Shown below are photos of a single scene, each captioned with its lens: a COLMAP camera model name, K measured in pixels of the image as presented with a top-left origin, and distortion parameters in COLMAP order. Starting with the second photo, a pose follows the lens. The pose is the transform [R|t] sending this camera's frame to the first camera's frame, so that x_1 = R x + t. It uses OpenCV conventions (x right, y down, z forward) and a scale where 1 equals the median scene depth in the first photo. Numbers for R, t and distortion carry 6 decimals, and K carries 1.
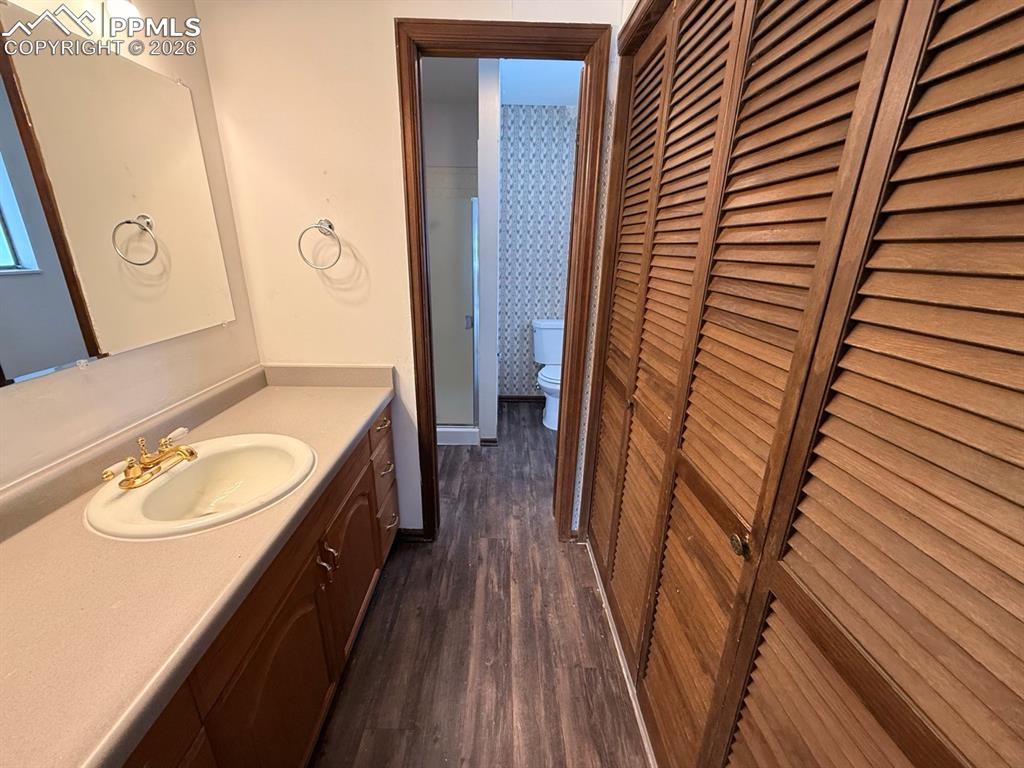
lens RADIAL K [[406.7, 0, 510.0], [0, 406.7, 380.1], [0, 0, 1]] dist [-0.000837, 0.000076]
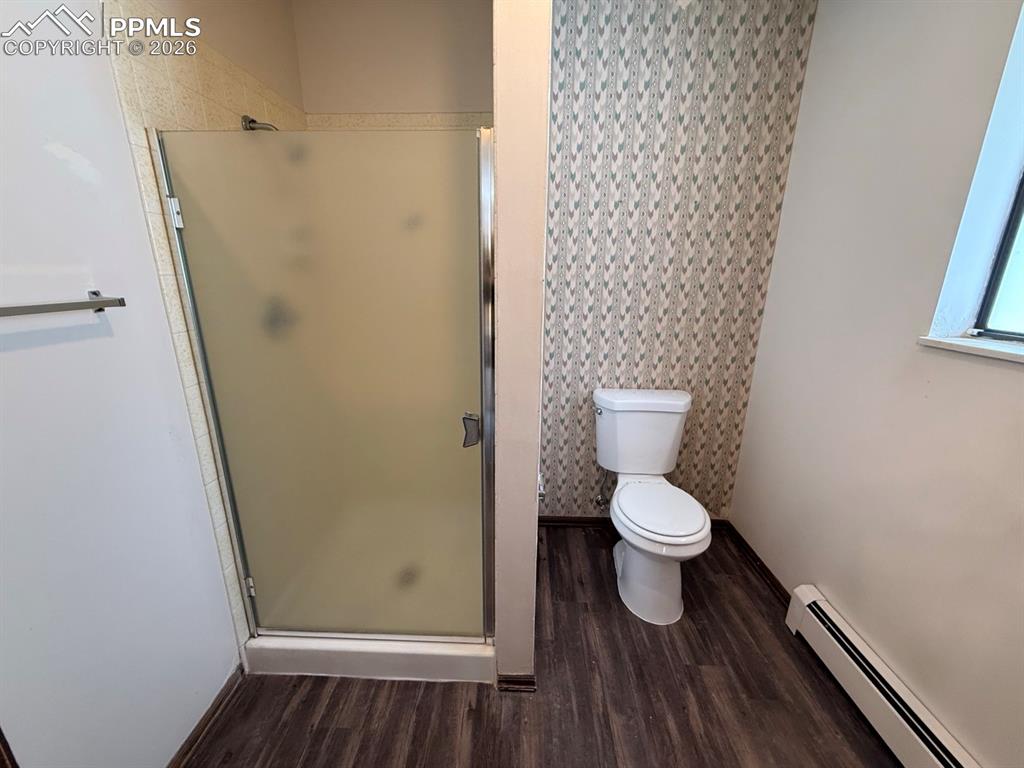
lens RADIAL K [[406.7, 0, 510.3], [0, 406.7, 385.0], [0, 0, 1]] dist [-0.000837, 0.000076]
pose [[0.998615, 0.002506, -0.052559, -0.032462], [-0.004642, 0.999167, -0.040553, -0.146853], [0.052414, 0.040741, 0.997794, 0.487412]]
